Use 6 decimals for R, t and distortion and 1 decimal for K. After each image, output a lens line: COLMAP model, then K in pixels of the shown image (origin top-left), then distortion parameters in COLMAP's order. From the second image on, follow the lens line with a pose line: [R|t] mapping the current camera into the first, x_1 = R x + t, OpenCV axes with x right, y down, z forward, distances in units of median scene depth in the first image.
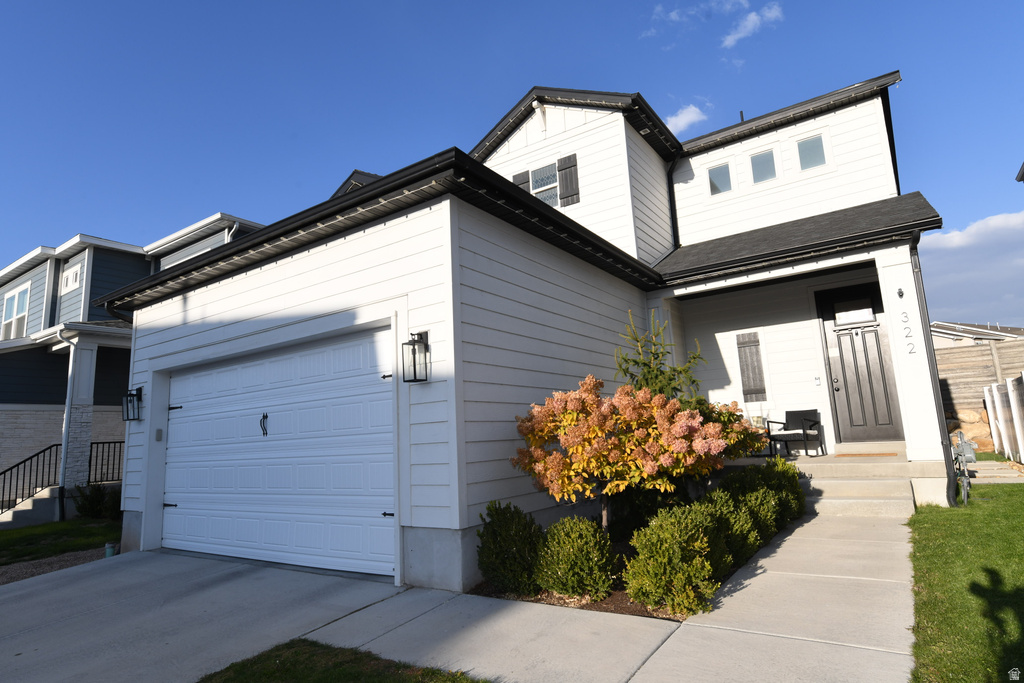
lens RADIAL K [[566.0, 0, 509.8], [0, 566.0, 342.6], [0, 0, 1]] dist [0.004792, 0.000258]
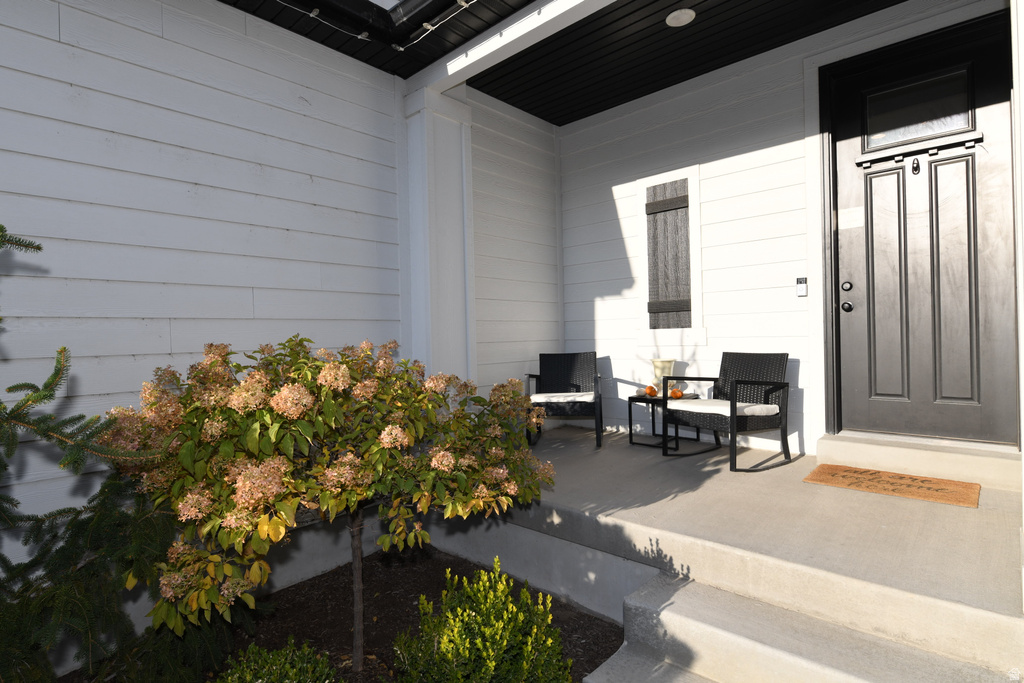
lens RADIAL K [[521.1, 0, 514.7], [0, 521.1, 342.8], [0, 0, 1]] dist [-0.002567, 0.000280]
pose [[0.992628, 0.036447, -0.115592, 0.375073], [-0.016733, 0.985792, 0.167133, 0.047886], [0.120041, -0.163967, 0.979135, 0.583015]]
